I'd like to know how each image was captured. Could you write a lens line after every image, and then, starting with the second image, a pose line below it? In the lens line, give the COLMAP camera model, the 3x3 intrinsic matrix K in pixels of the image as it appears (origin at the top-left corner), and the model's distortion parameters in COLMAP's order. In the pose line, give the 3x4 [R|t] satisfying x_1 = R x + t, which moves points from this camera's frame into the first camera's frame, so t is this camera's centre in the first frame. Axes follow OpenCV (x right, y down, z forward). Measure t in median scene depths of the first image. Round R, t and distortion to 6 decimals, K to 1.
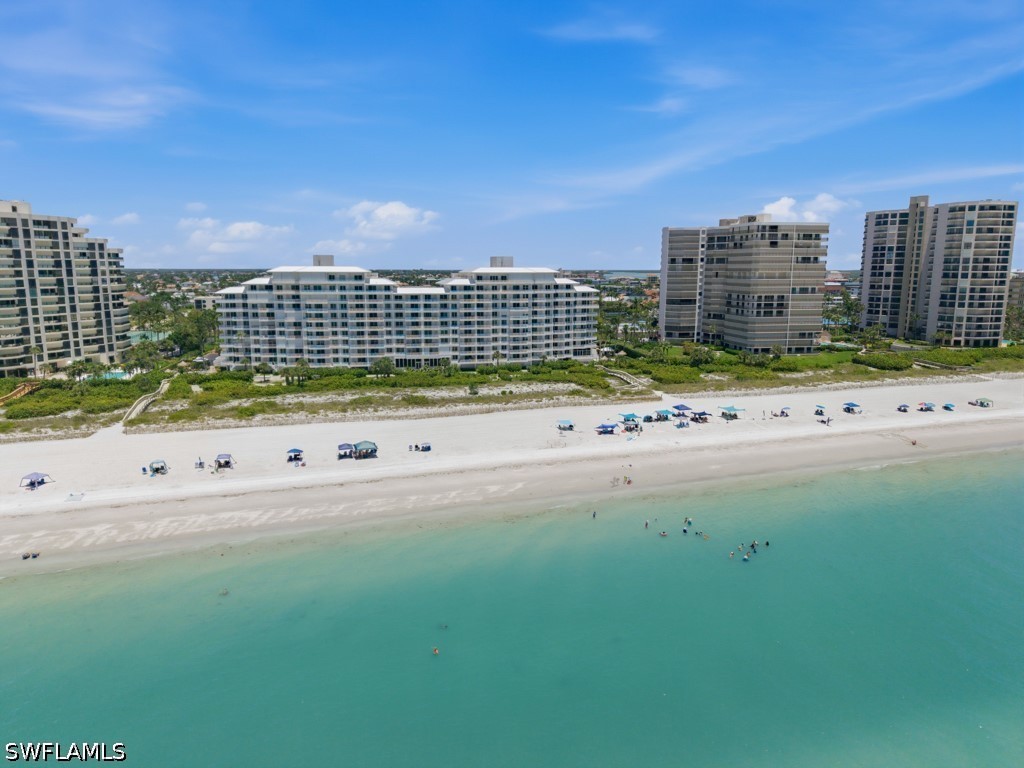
lens RADIAL K [[684.5, 0, 512.0], [0, 684.5, 384.0], [0, 0, 1]] dist [-0.005703, -0.001656]
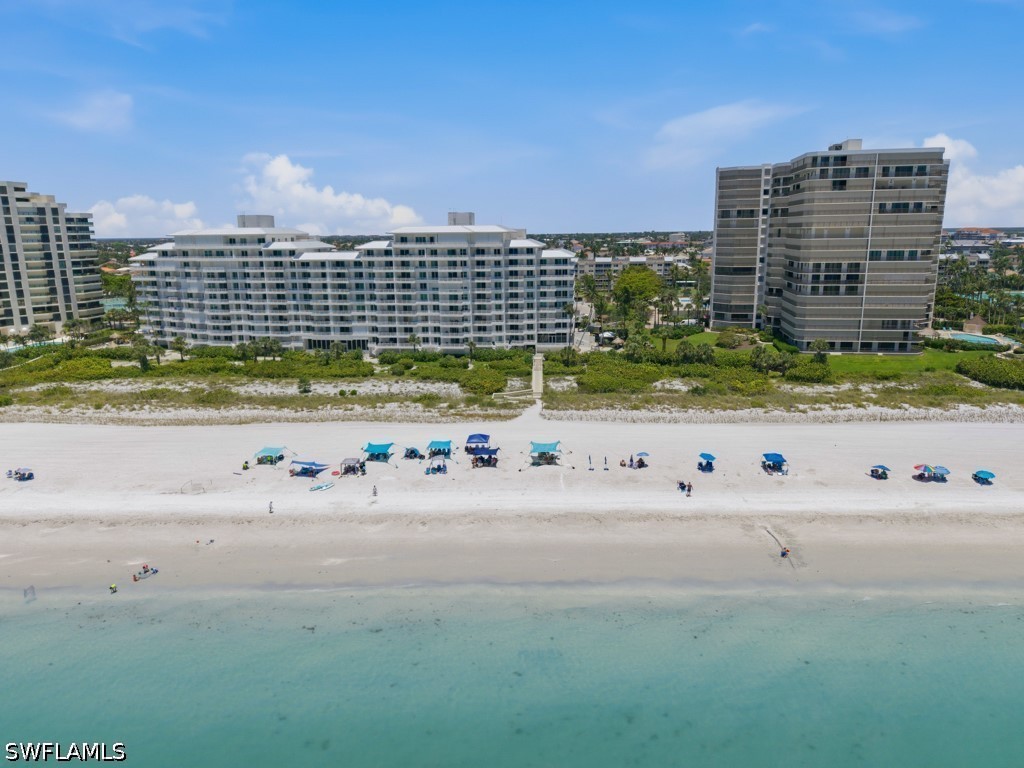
lens RADIAL K [[701.6, 0, 509.1], [0, 701.6, 396.4], [0, 0, 1]] dist [-0.006832, -0.005451]
pose [[0.943086, 0.064323, -0.326269, 0.339847], [-0.043517, 0.996549, 0.070678, -0.037588], [0.329690, -0.052457, 0.942631, 0.268375]]
